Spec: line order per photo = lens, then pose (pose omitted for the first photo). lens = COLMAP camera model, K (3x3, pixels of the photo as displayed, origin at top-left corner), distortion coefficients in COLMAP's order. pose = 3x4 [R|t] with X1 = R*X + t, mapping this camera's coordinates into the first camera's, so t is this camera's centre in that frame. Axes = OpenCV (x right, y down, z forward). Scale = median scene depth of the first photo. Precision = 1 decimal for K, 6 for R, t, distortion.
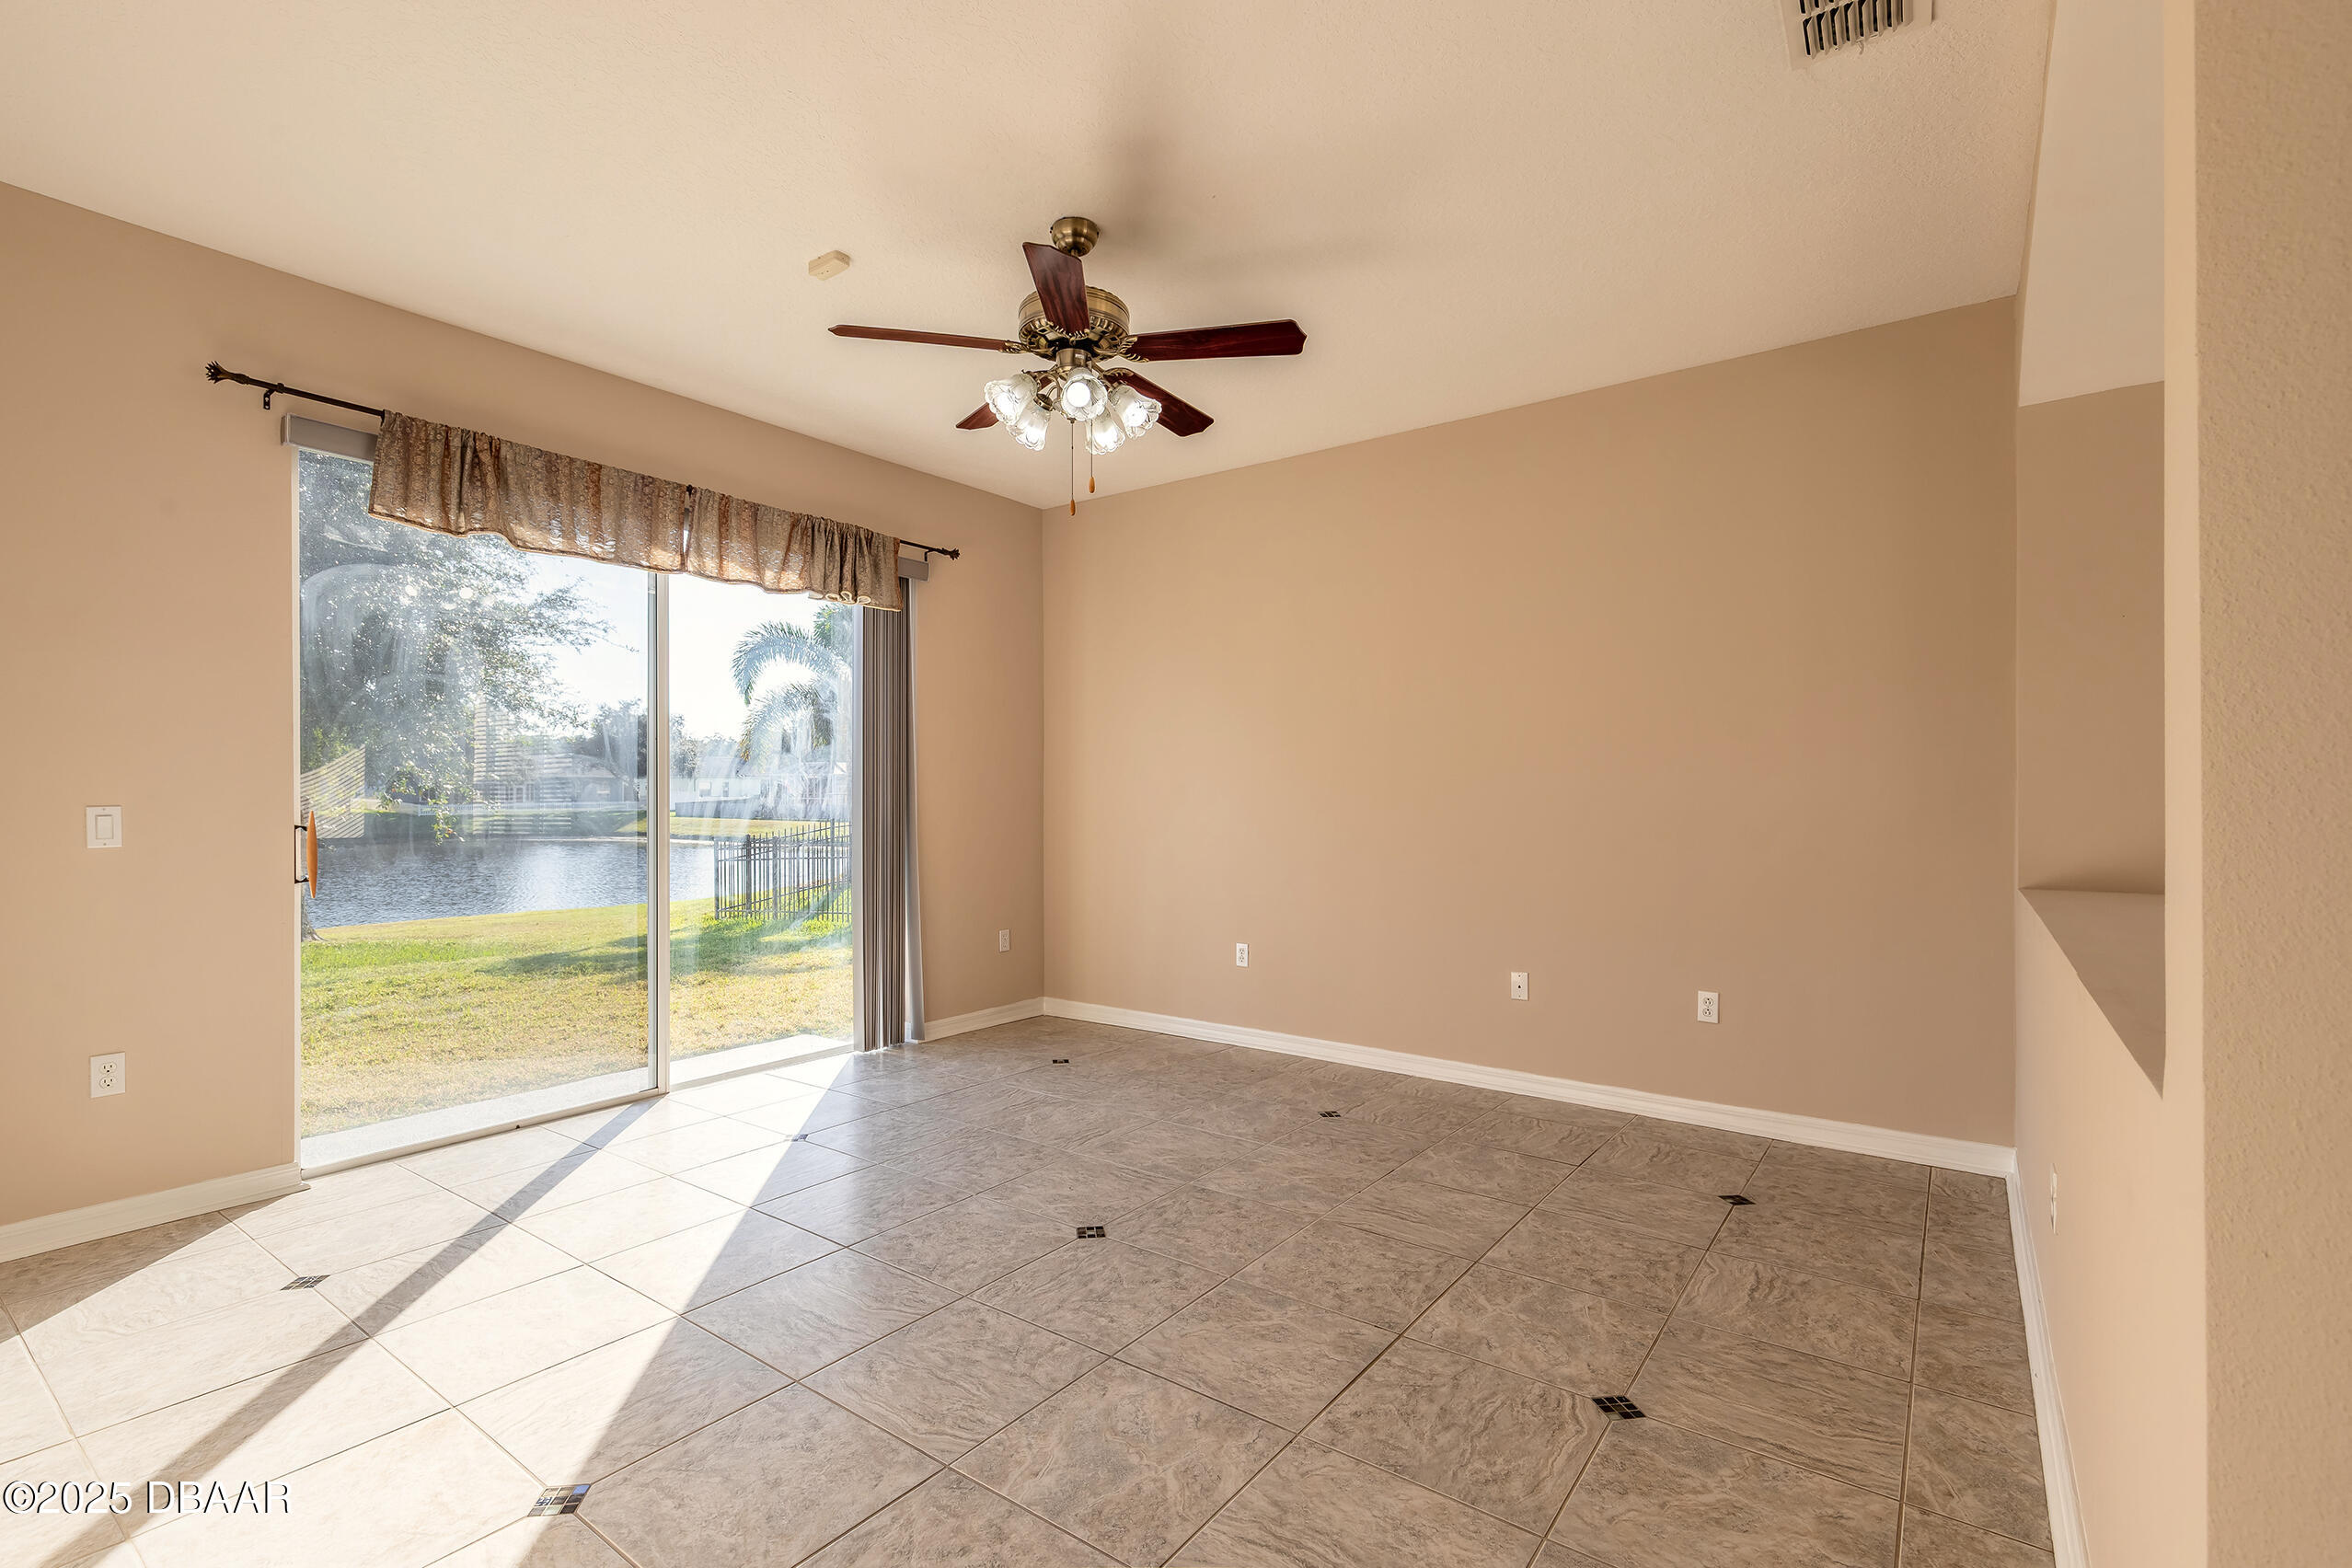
lens RADIAL K [[1062.2, 0, 1178.7], [0, 1062.2, 791.2], [0, 0, 1]] dist [-0.000582, 0.000118]
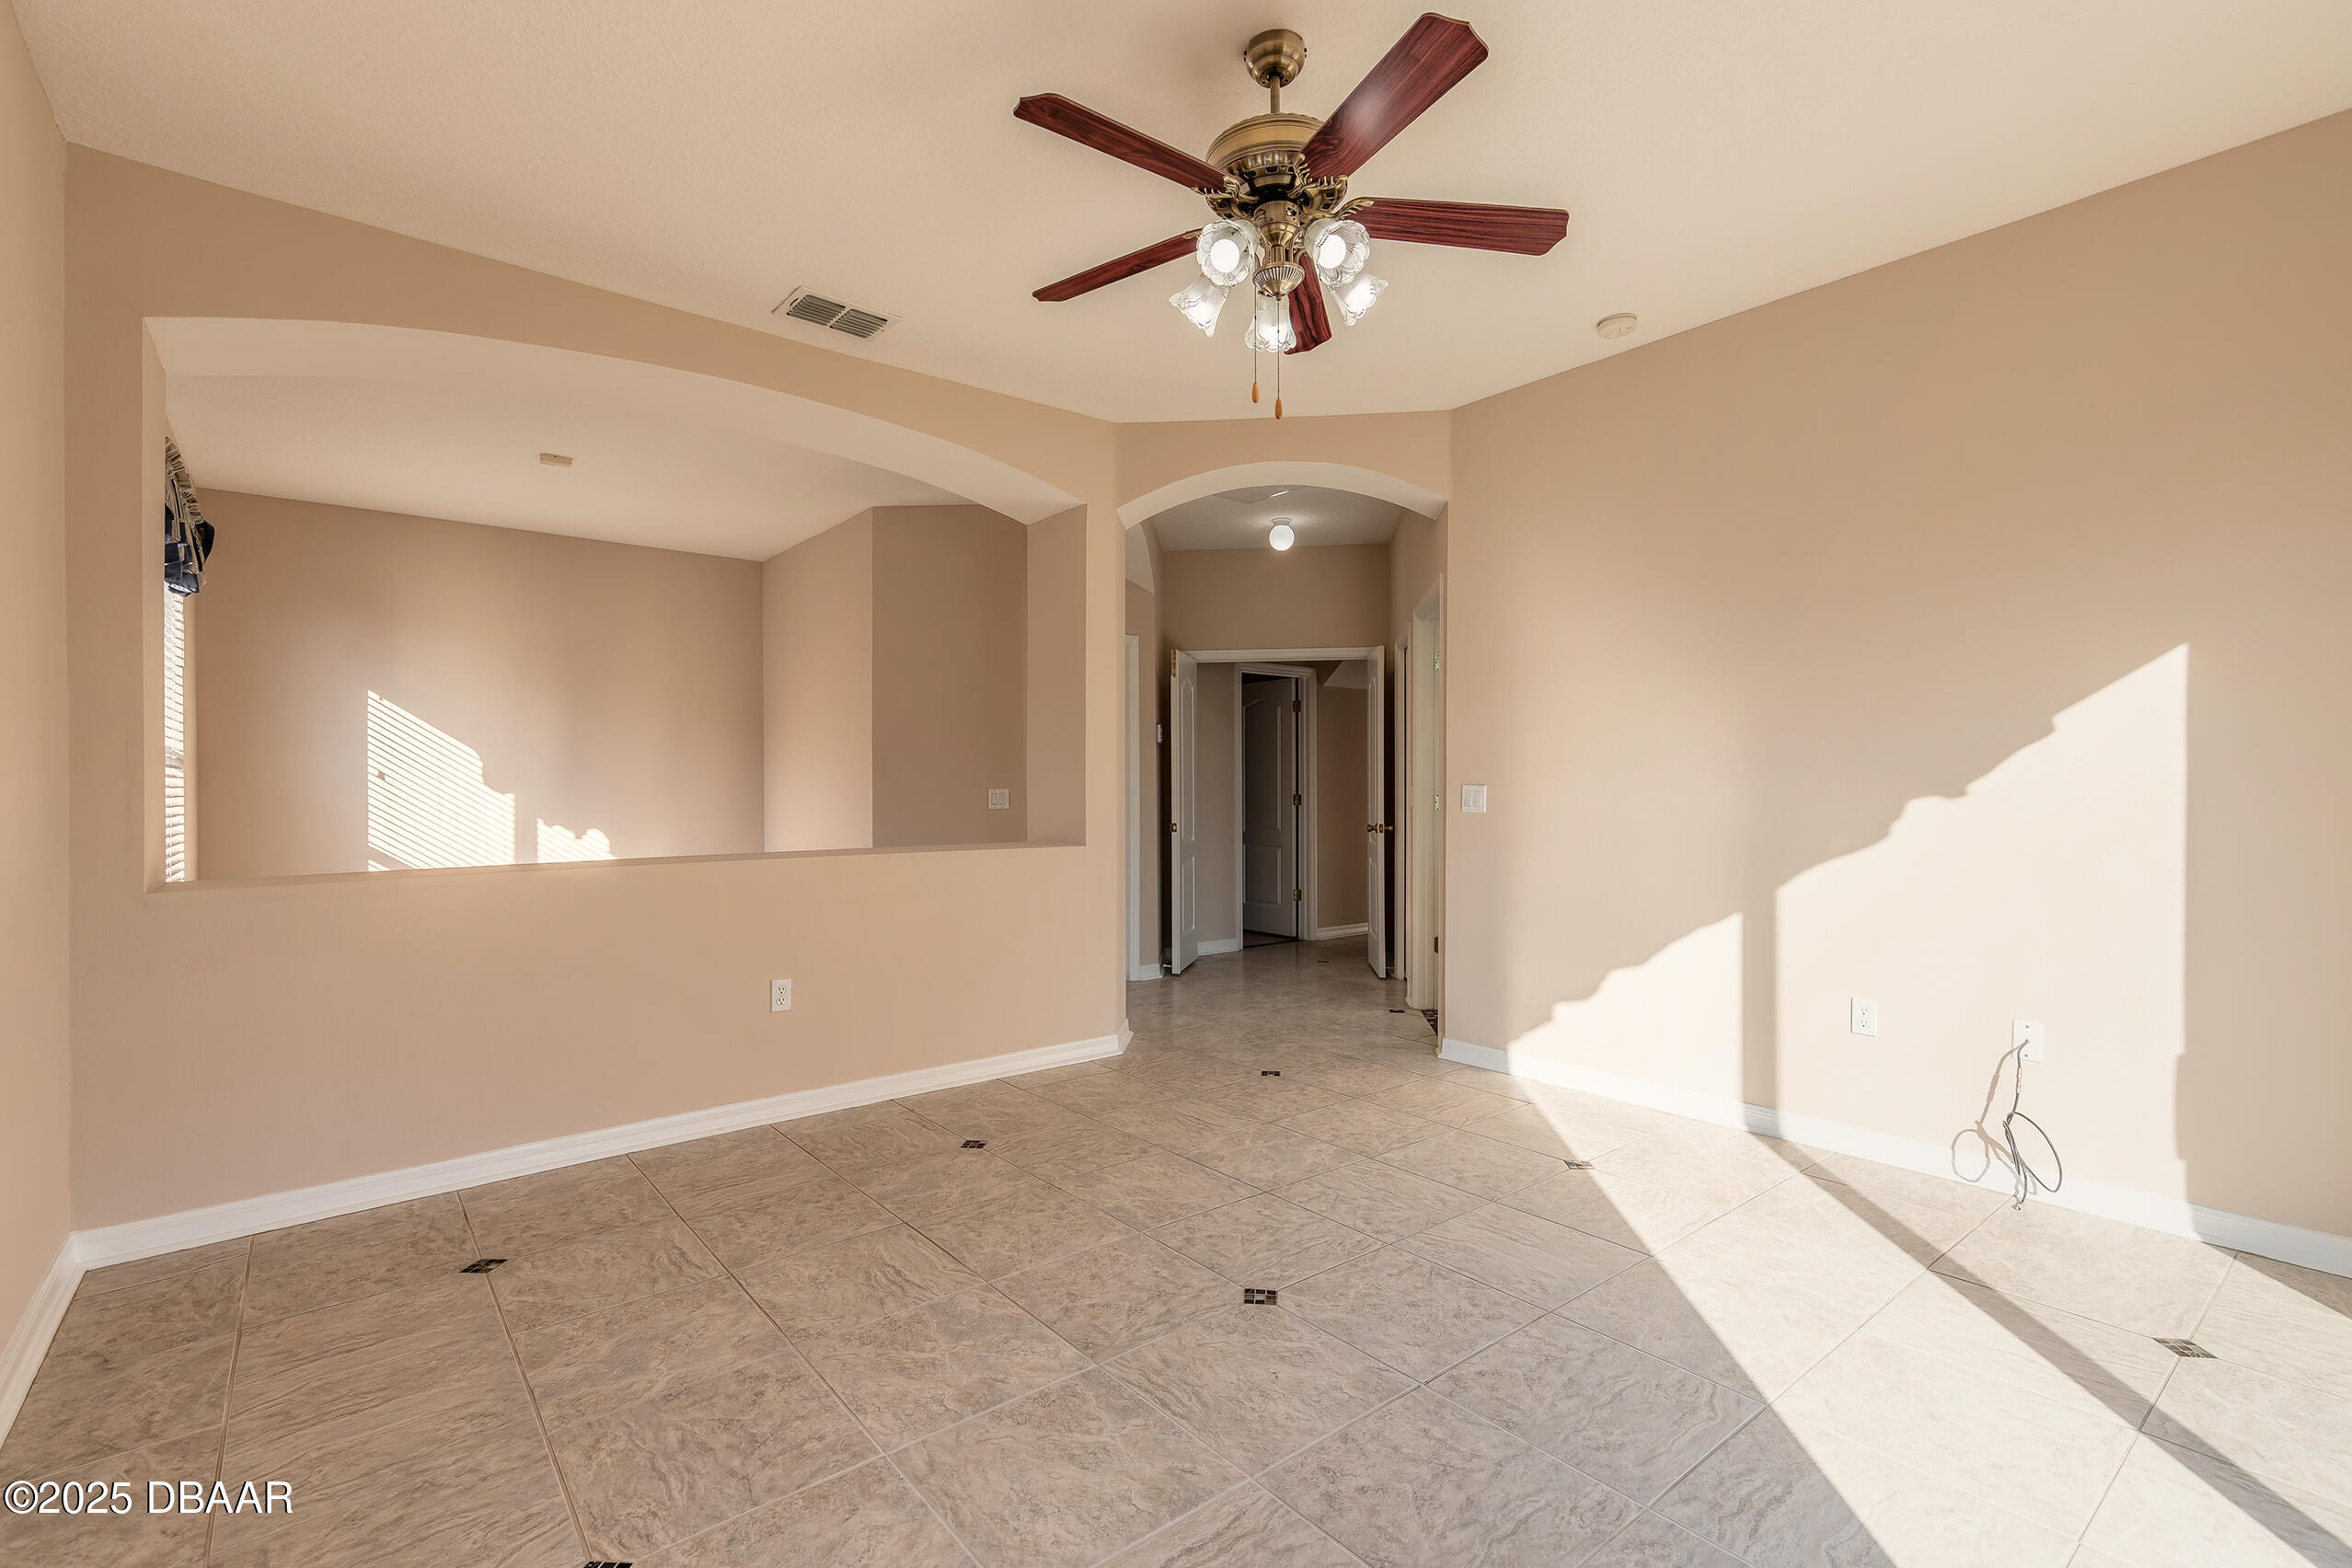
lens RADIAL K [[1062.2, 0, 1174.3], [0, 1062.2, 788.7], [0, 0, 1]] dist [-0.000582, 0.000118]
pose [[-0.967676, 0.003119, 0.252177, -0.258662], [0.002562, 0.999993, -0.002537, 0.016638], [-0.252183, -0.001809, -0.967678, 2.059462]]
